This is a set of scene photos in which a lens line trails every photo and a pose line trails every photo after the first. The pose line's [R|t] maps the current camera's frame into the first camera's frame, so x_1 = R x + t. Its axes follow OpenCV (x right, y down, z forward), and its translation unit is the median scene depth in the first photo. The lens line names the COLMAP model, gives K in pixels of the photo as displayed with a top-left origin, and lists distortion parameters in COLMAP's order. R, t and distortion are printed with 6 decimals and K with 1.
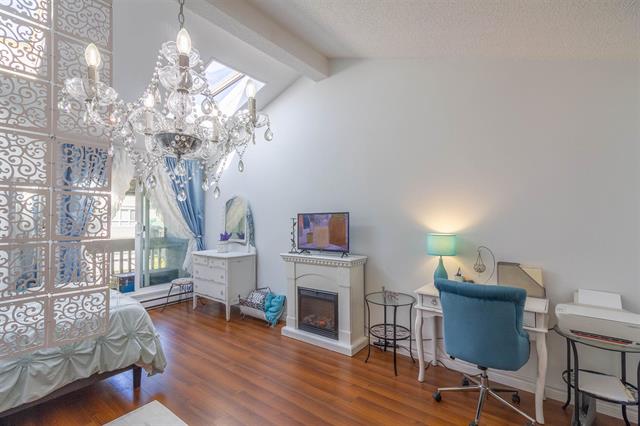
lens RADIAL K [[297.0, 0, 312.2], [0, 297.0, 211.9], [0, 0, 1]] dist [0.005795, -0.000585]
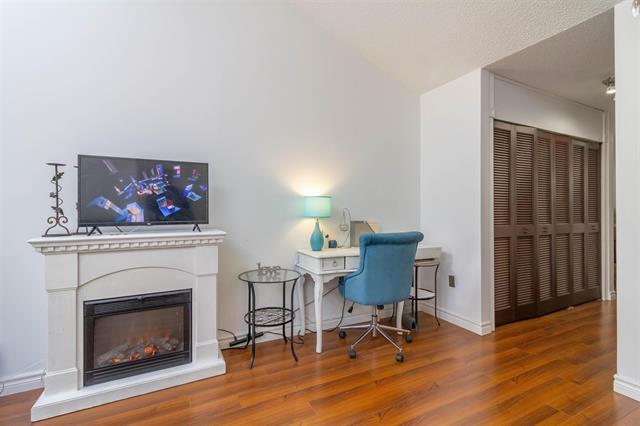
lens RADIAL K [[297.0, 0, 318.4], [0, 297.0, 210.9], [0, 0, 1]] dist [0.005795, -0.000585]
pose [[0.407602, 0.013017, 0.913067, -0.377047], [-0.027376, 0.999623, -0.002030, 0.100336], [-0.912749, -0.024169, 0.407805, 0.490284]]
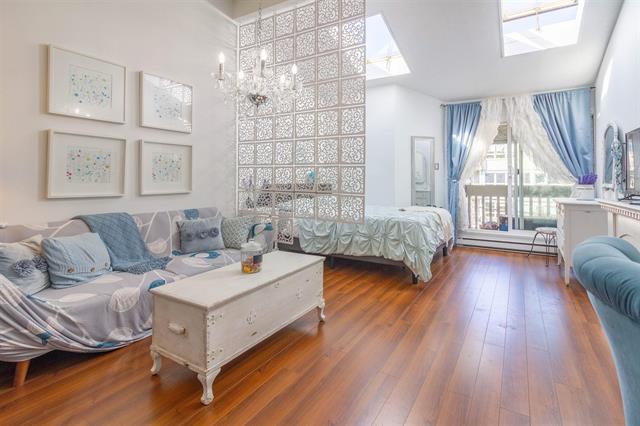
lens RADIAL K [[297.0, 0, 344.0], [0, 297.0, 172.5], [0, 0, 1]] dist [0.005795, -0.000585]
pose [[0.161972, -0.019845, -0.986596, 0.505482], [0.018572, 0.999682, -0.017060, 0.096475], [0.986621, -0.015559, 0.162289, 0.393766]]
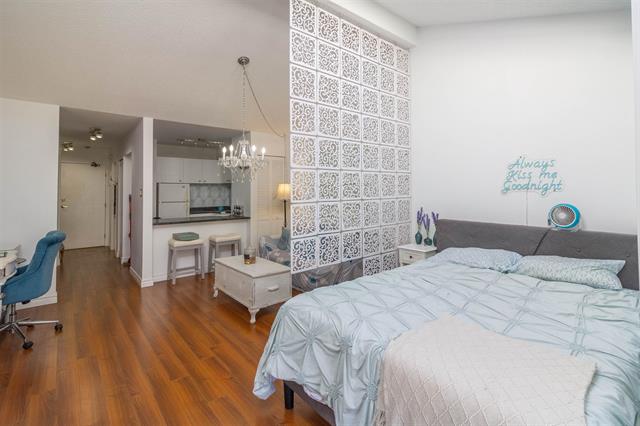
lens RADIAL K [[297.0, 0, 326.5], [0, 297.0, 187.3], [0, 0, 1]] dist [0.005795, -0.000585]
pose [[-0.986873, 0.003601, 0.161457, -0.620295], [-0.001634, 0.999478, -0.032278, 0.039285], [-0.161489, -0.032118, -0.986352, 1.369642]]
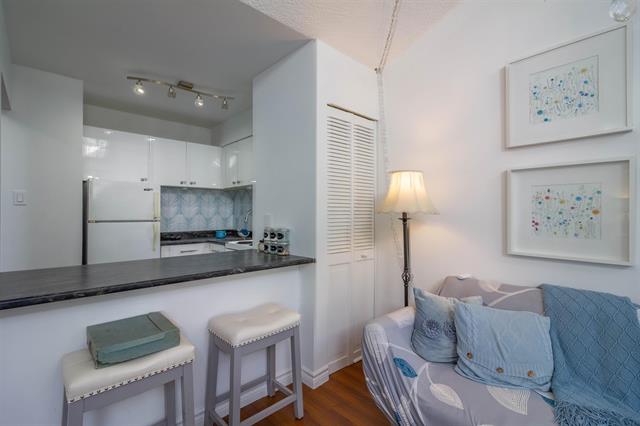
lens RADIAL K [[297.0, 0, 317.9], [0, 297.0, 210.2], [0, 0, 1]] dist [0.005795, -0.000585]
pose [[-0.990660, 0.000008, 0.136358, -0.025333], [-0.004753, 0.999390, -0.034593, 0.070745], [-0.136276, -0.034918, -0.990055, 0.429153]]
